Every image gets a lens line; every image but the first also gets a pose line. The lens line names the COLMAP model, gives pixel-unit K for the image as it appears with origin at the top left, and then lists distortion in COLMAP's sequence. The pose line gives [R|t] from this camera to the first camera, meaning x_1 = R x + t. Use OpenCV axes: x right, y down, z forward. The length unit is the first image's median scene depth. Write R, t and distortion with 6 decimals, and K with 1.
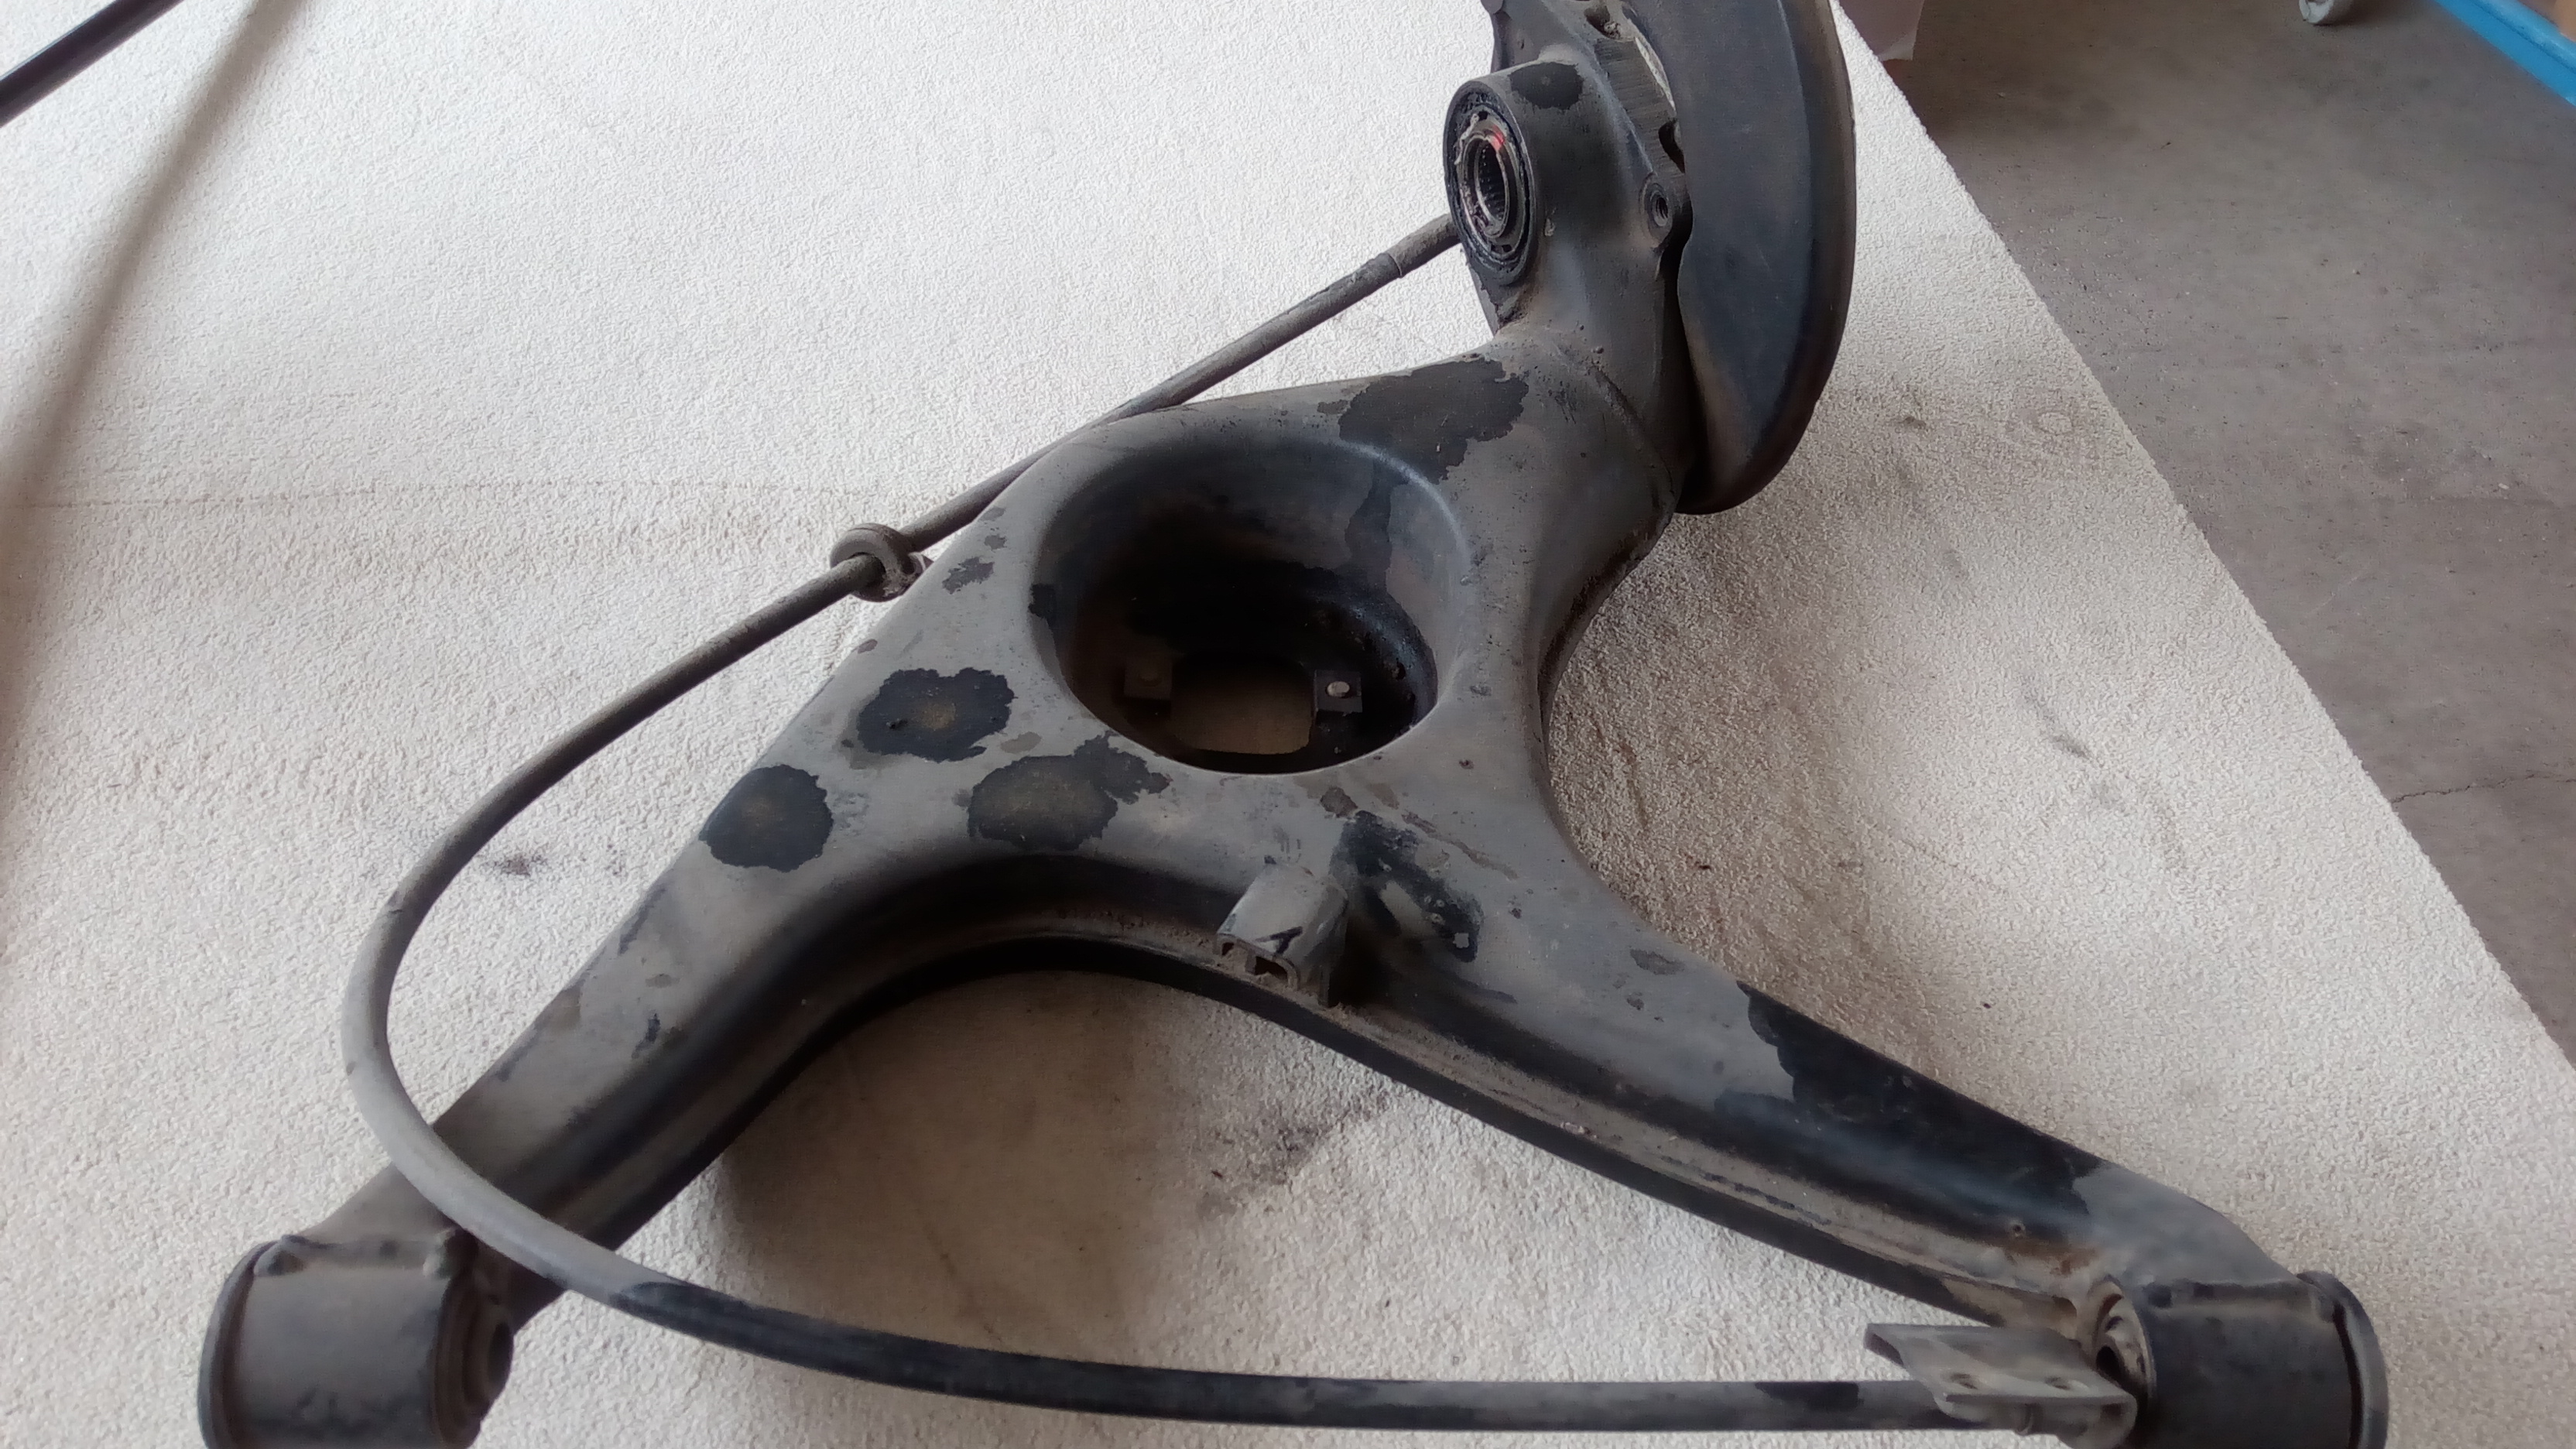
lens RADIAL K [[2100.1, 0, 1301.2], [0, 2100.1, 738.1], [0, 0, 1]] dist [0.045639, -0.054473]
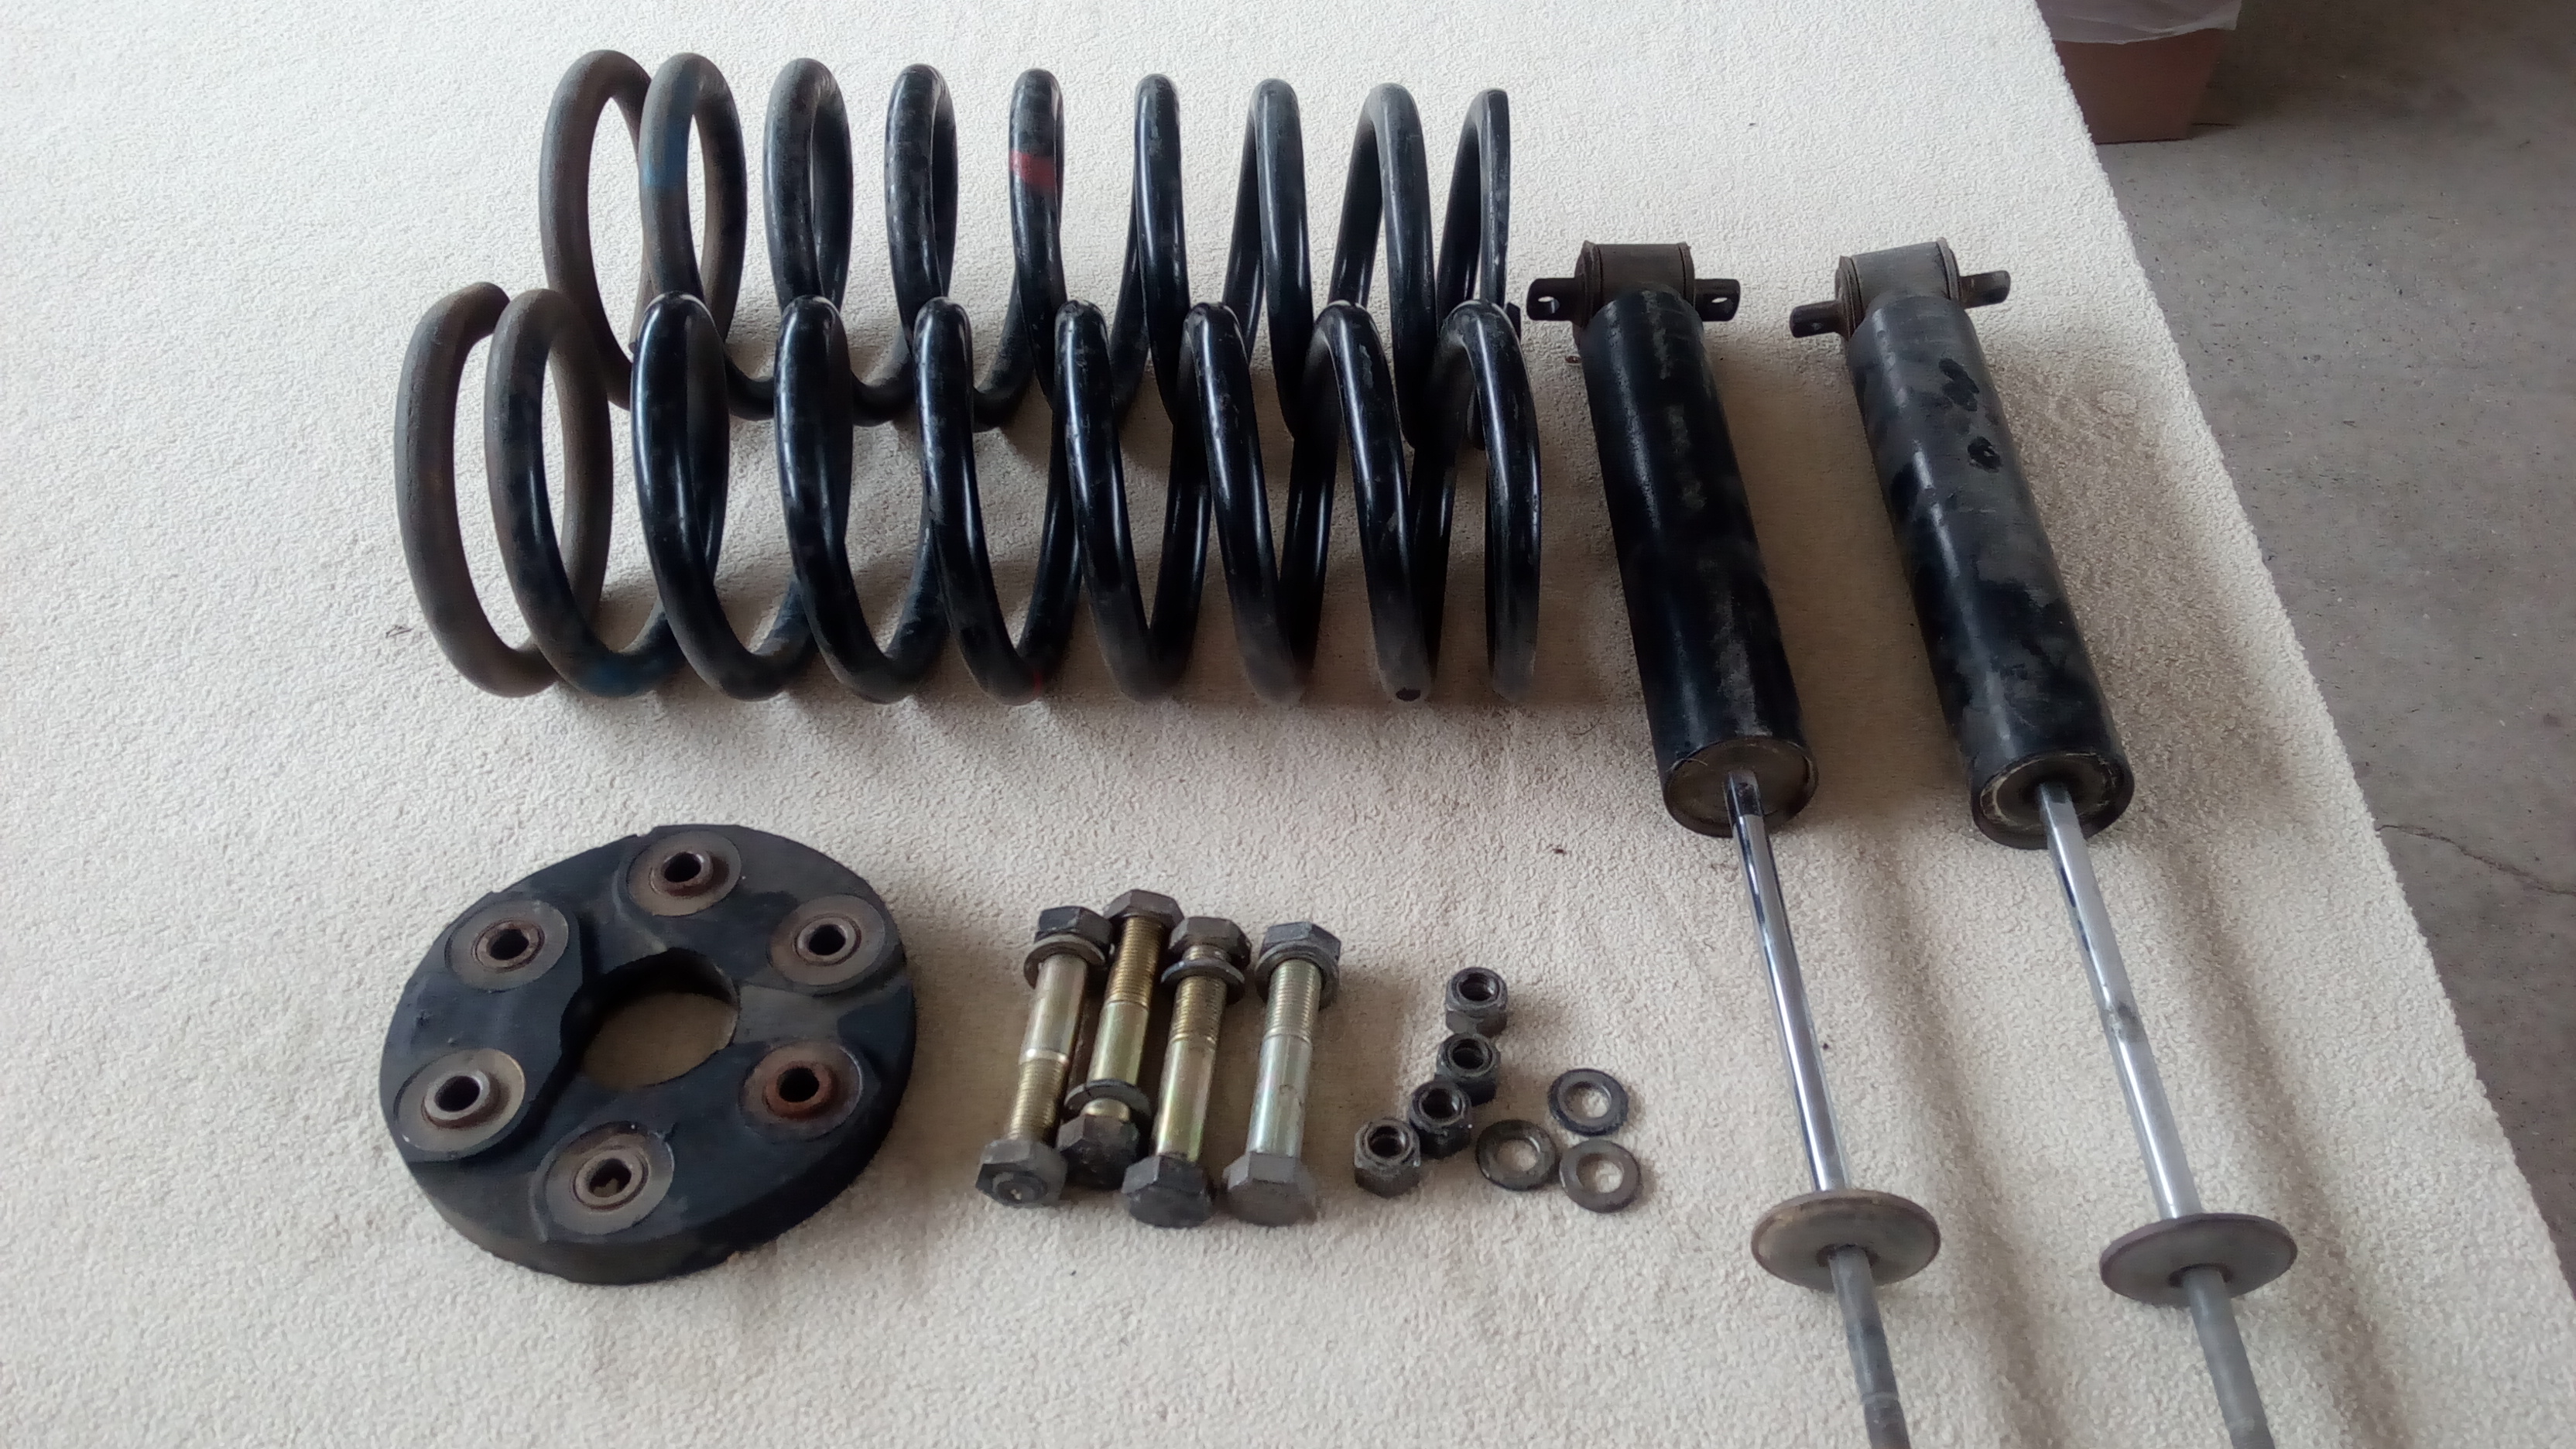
lens RADIAL K [[2100.1, 0, 1310.0], [0, 2100.1, 729.4], [0, 0, 1]] dist [0.045639, -0.054473]
pose [[0.983731, 0.108196, -0.143415, 0.198410], [-0.105543, 0.994075, 0.026001, -0.001939], [0.145379, -0.010442, 0.989321, 0.094945]]
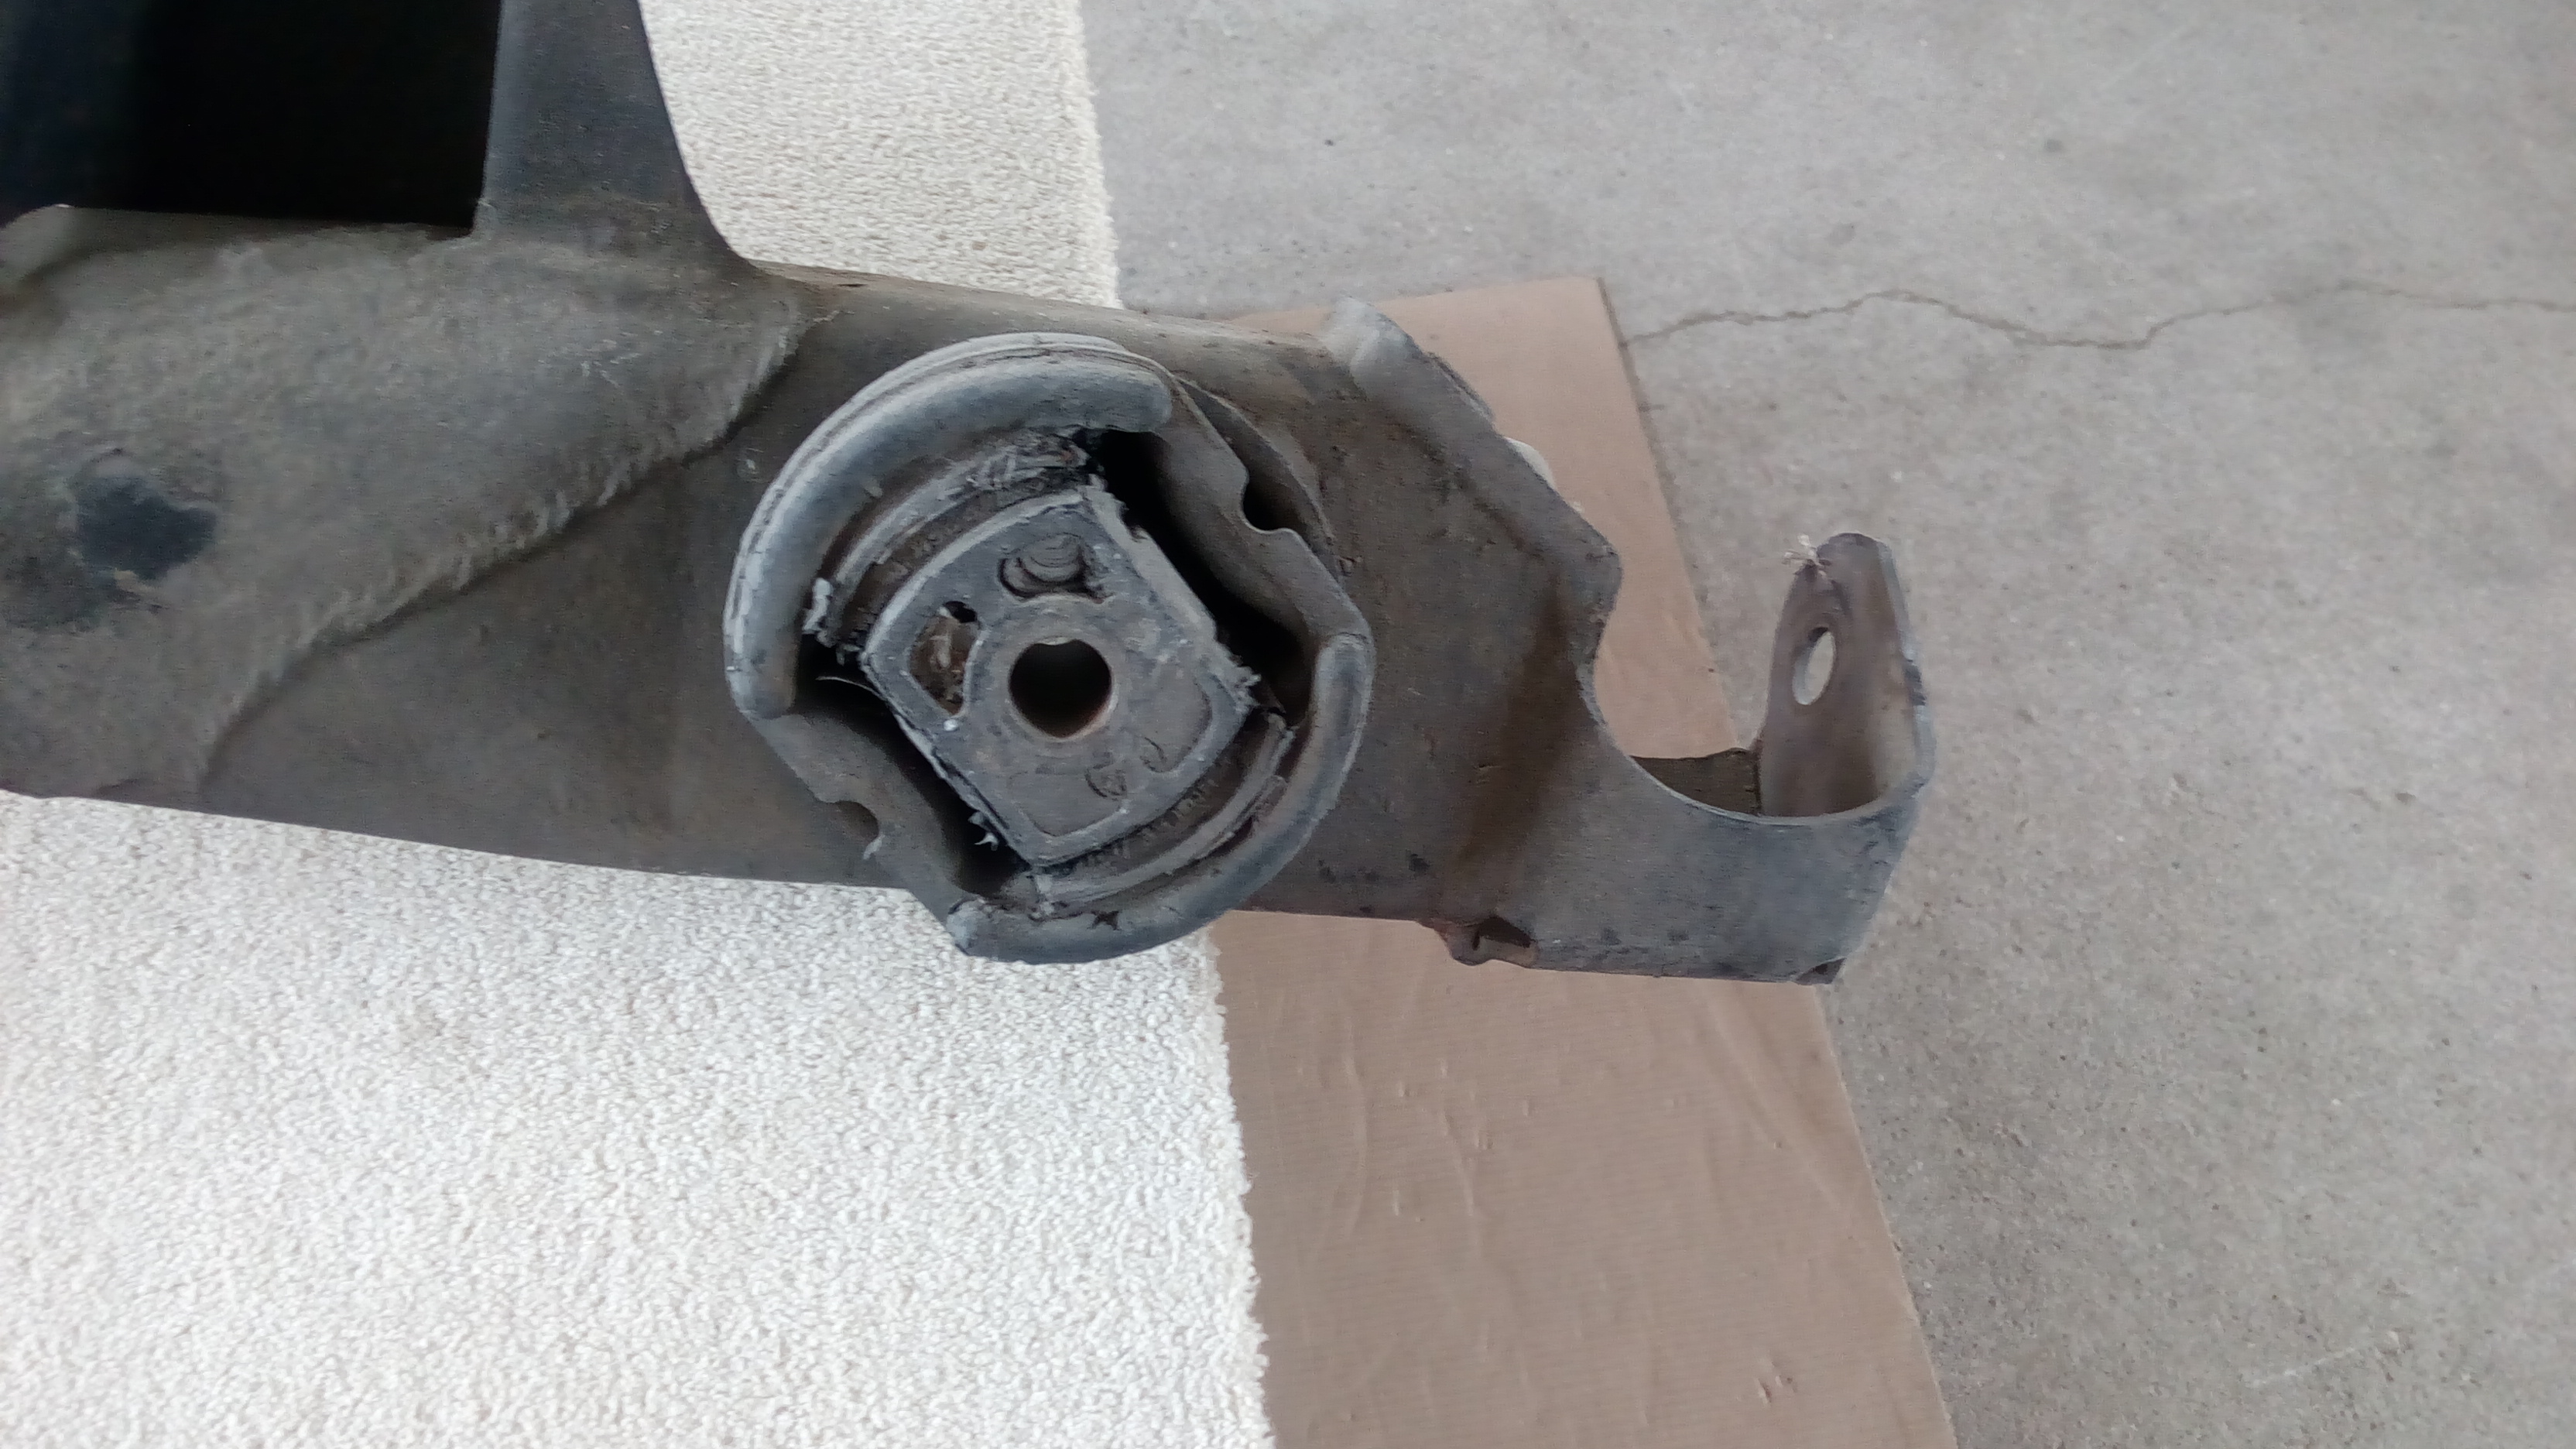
lens RADIAL K [[2100.1, 0, 1321.8], [0, 2100.1, 774.8], [0, 0, 1]] dist [0.045639, -0.054473]
pose [[0.999136, -0.019707, -0.036582, 0.563638], [0.027854, 0.970943, 0.237685, -0.010469], [0.030834, -0.238499, 0.970653, 0.434365]]
